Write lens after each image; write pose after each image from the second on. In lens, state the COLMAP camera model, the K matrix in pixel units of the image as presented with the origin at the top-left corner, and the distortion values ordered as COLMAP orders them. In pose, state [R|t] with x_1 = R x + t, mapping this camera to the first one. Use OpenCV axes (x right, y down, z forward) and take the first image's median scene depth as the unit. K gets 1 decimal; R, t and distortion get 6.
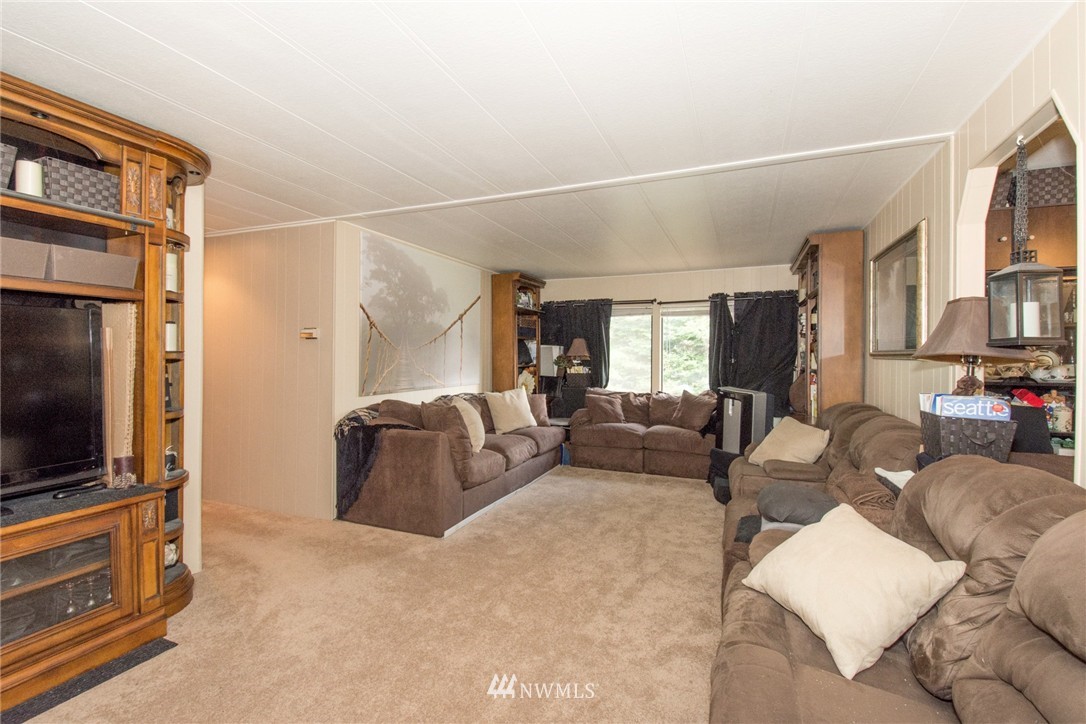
lens RADIAL K [[477.9, 0, 536.3], [0, 477.9, 356.3], [0, 0, 1]] dist [0.026069, -0.018973]
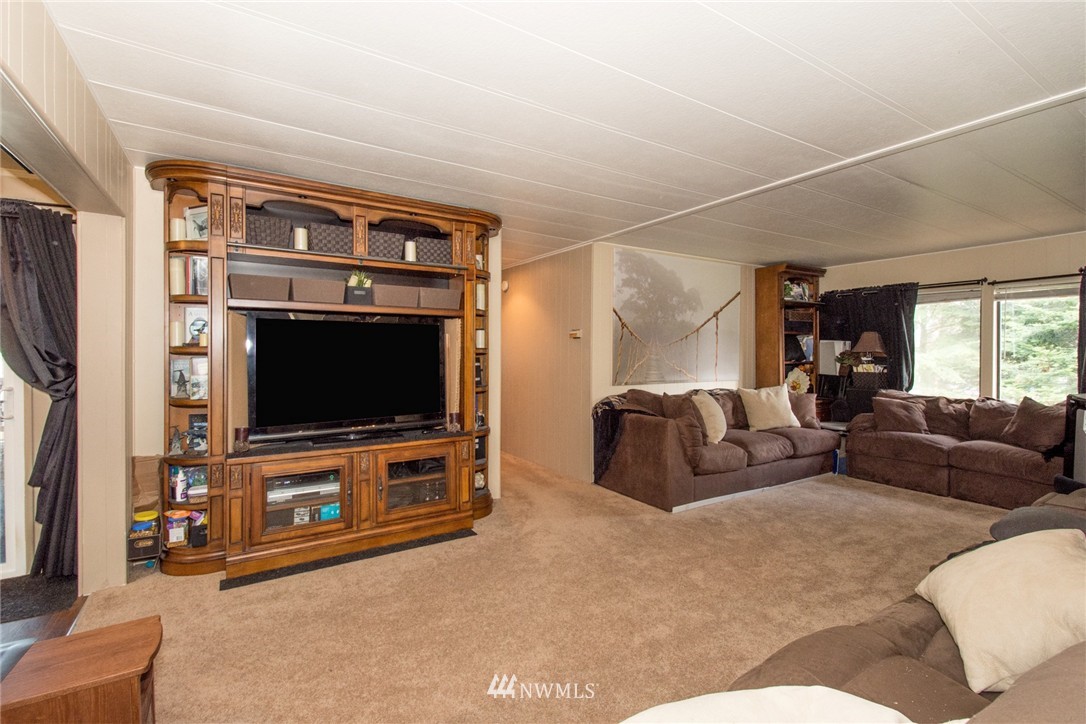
lens RADIAL K [[477.9, 0, 536.3], [0, 477.9, 356.3], [0, 0, 1]] dist [0.026069, -0.018973]
pose [[0.813557, 0.003231, -0.581476, 0.199925], [-0.000805, 0.999990, 0.004431, 0.006356], [0.581484, -0.003137, 0.813552, -0.099704]]
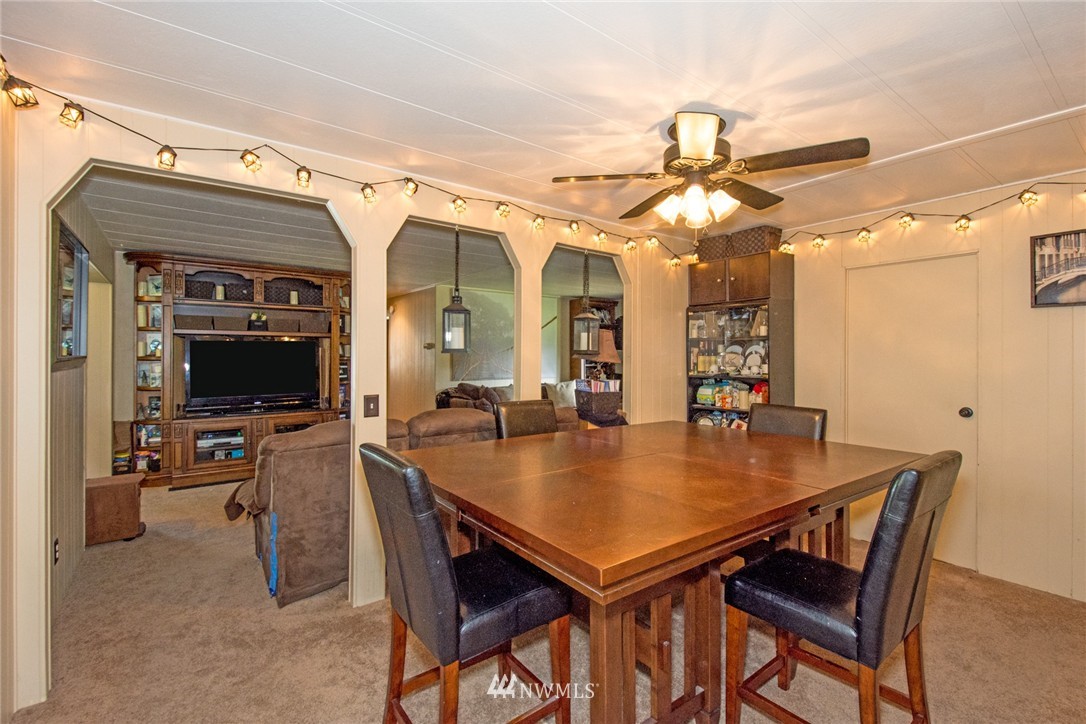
lens RADIAL K [[470.8, 0, 558.3], [0, 470.8, 356.7], [0, 0, 1]] dist [0.000547, -0.009012]
pose [[0.877014, -0.002099, -0.480461, 0.952602], [0.000216, 0.999992, -0.003974, 0.000096], [0.480466, 0.003381, 0.877007, -0.404175]]
